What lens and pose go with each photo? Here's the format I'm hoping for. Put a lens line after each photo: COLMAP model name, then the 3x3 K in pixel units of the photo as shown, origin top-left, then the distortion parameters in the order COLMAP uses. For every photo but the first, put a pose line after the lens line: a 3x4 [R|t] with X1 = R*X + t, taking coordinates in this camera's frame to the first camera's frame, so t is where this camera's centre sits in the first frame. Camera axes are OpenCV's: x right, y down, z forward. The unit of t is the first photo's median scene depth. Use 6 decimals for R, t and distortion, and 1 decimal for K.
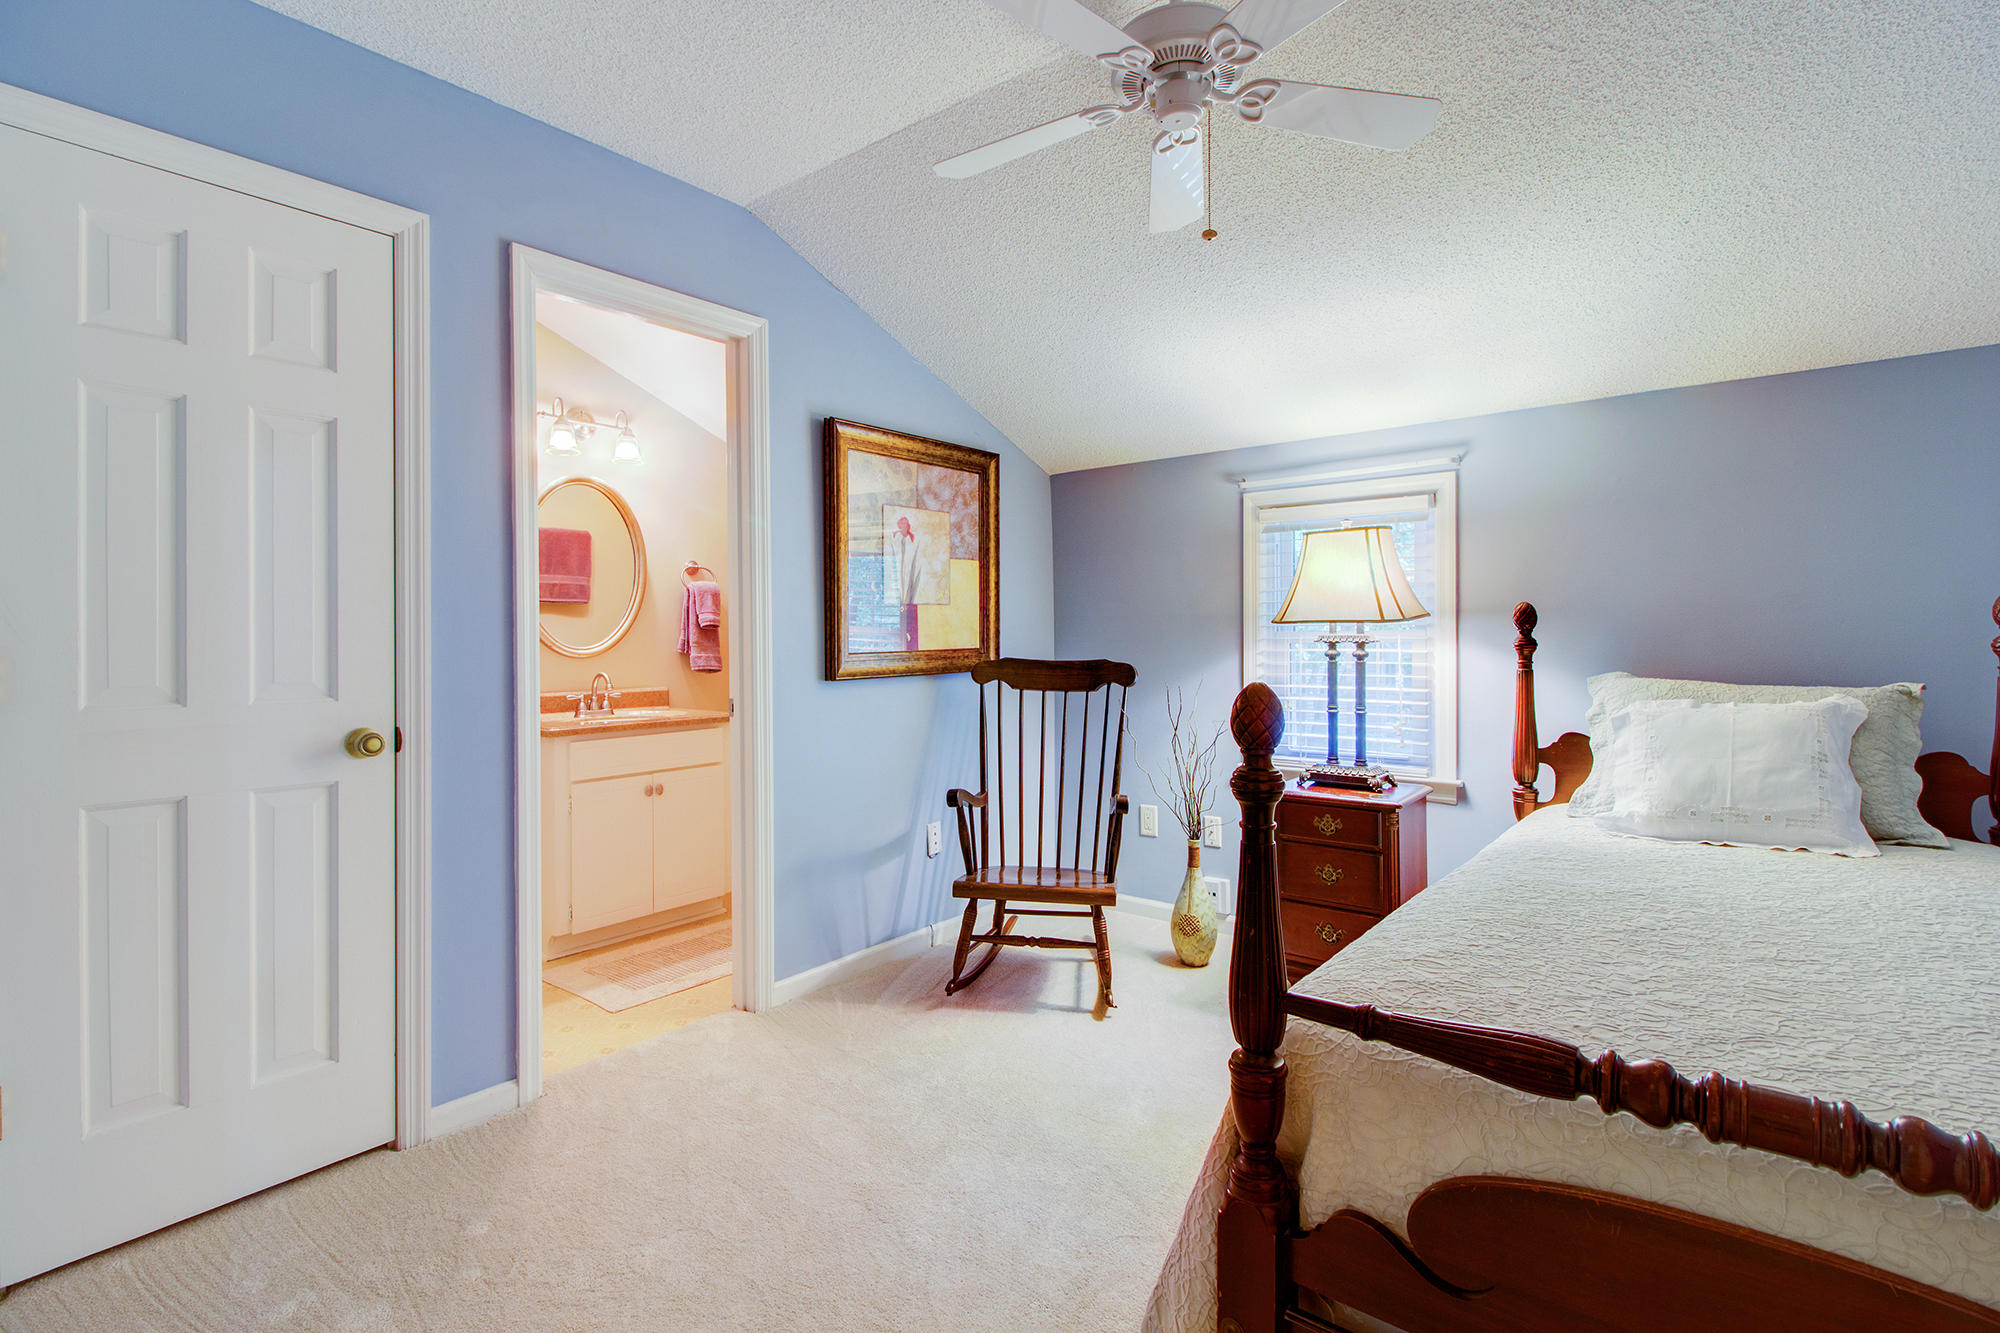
lens RADIAL K [[949.3, 0, 994.9], [0, 949.3, 646.6], [0, 0, 1]] dist [-0.000239, -0.000124]
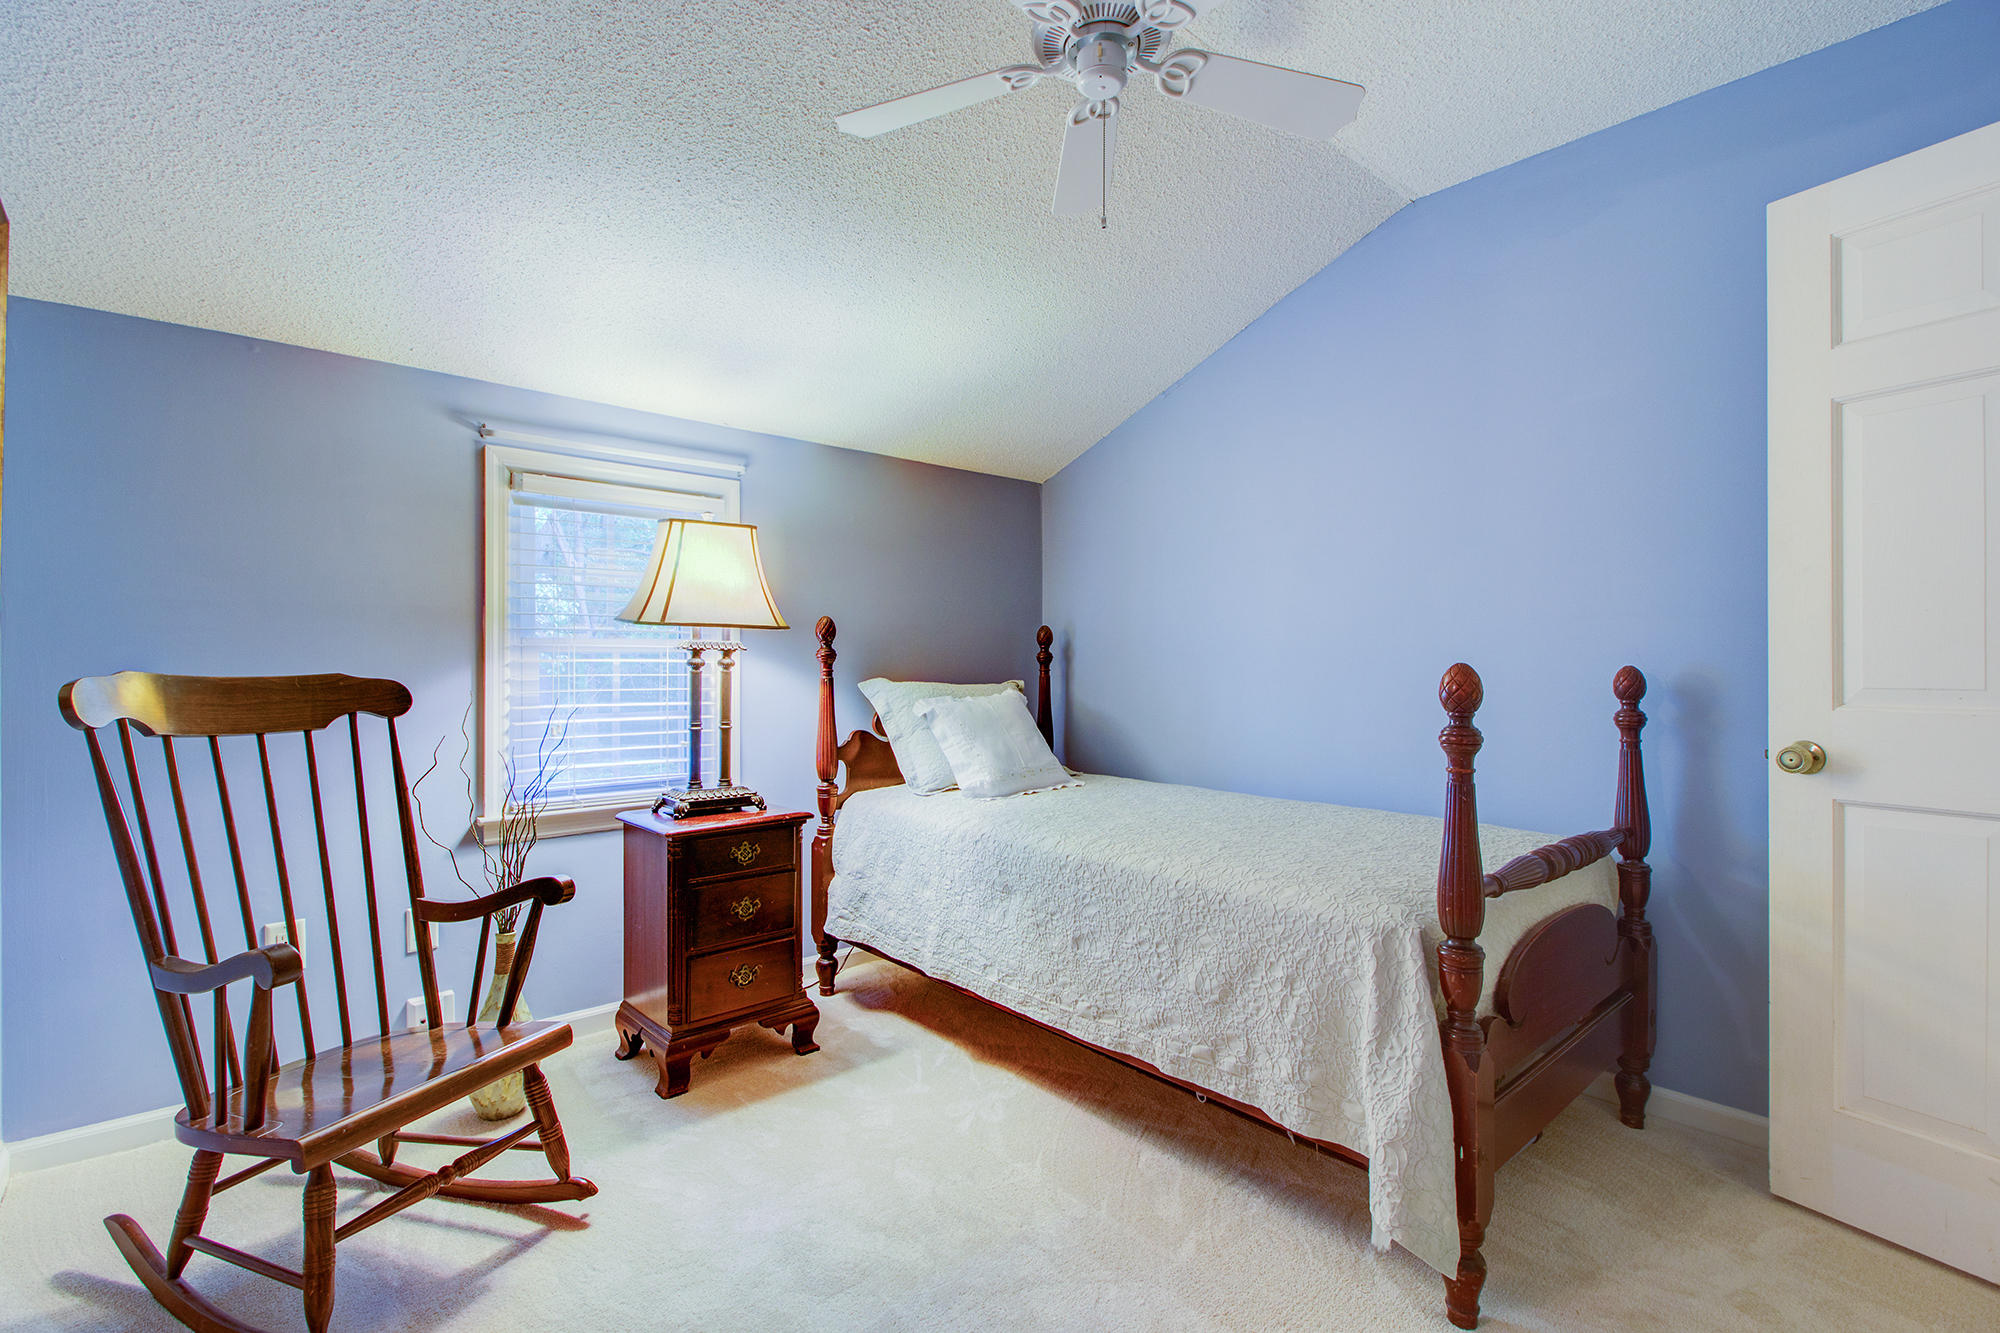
lens RADIAL K [[932.1, 0, 1000.0], [0, 932.1, 666.5], [0, 0, 1]] dist [-0.000629, -0.000174]
pose [[0.149766, 0.002417, 0.988719, -0.460191], [0.004058, 0.999987, -0.003059, 0.015214], [-0.988713, 0.004471, 0.149754, 0.606051]]
